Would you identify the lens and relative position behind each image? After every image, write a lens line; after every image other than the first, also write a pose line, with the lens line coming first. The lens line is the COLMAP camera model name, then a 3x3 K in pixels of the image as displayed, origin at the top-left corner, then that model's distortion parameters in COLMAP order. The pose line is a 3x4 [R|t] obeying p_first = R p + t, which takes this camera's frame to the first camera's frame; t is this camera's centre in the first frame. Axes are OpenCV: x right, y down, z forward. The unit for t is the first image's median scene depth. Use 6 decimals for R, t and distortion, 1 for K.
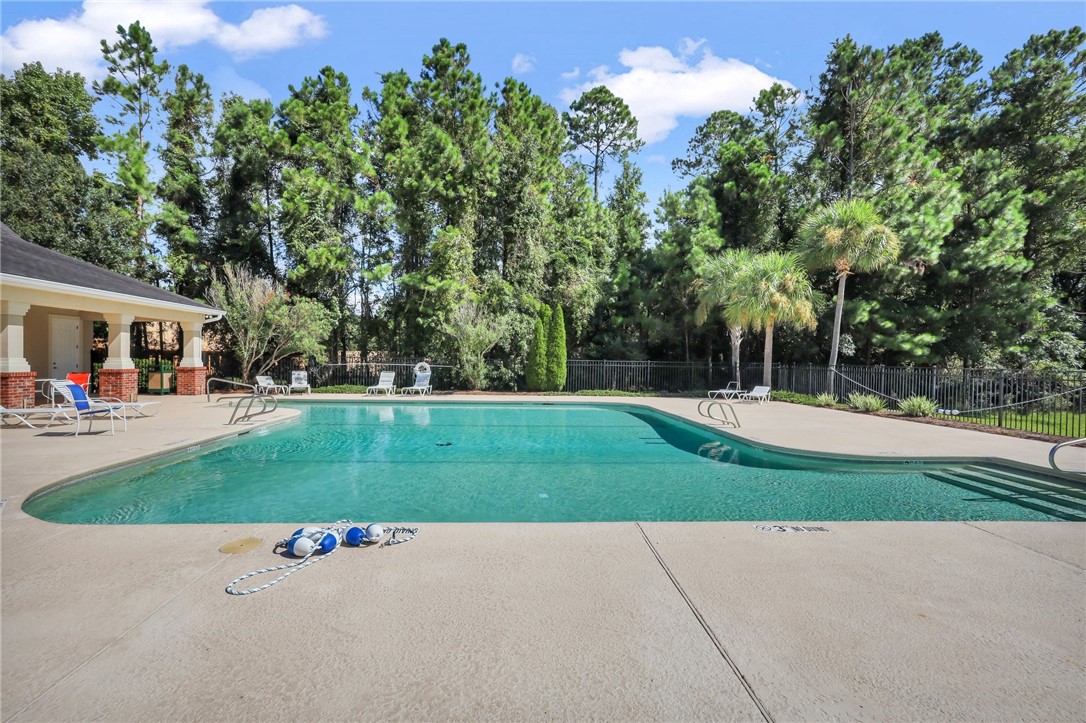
lens RADIAL K [[503.9, 0, 544.1], [0, 503.9, 354.4], [0, 0, 1]] dist [0.003994, 0.002567]
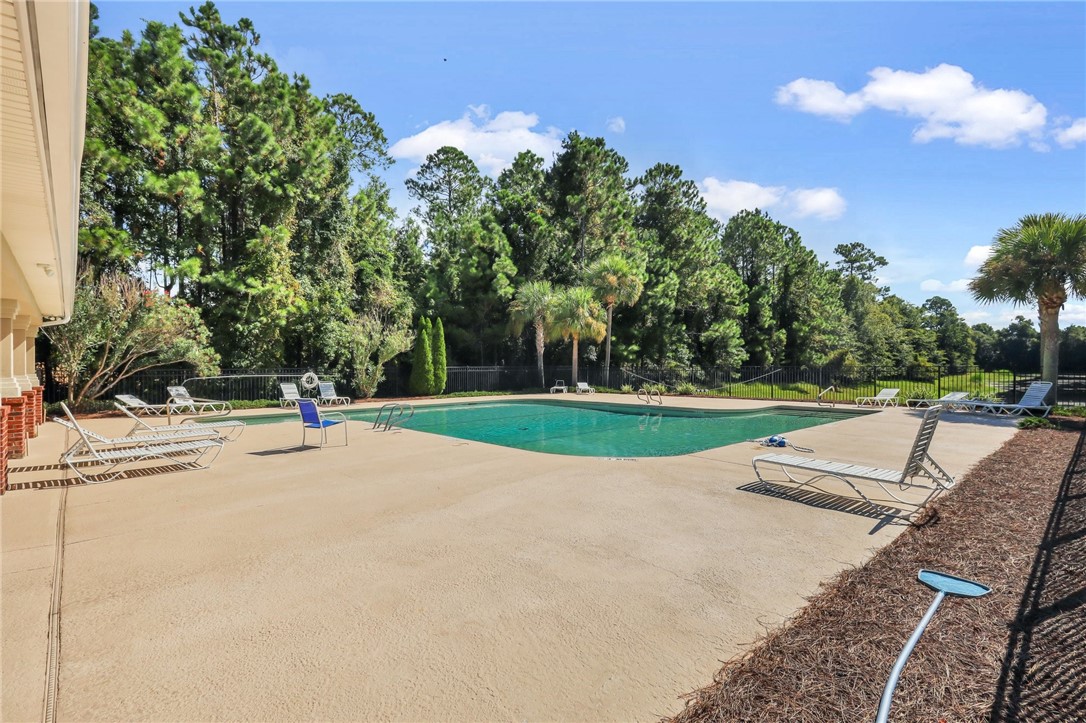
lens RADIAL K [[503.9, 0, 540.2], [0, 503.9, 353.7], [0, 0, 1]] dist [0.003994, 0.002567]
pose [[0.783068, -0.004646, 0.621919, -0.395677], [0.012086, 0.999897, -0.007748, -0.005826], [-0.621819, 0.013584, 0.783043, -0.025764]]
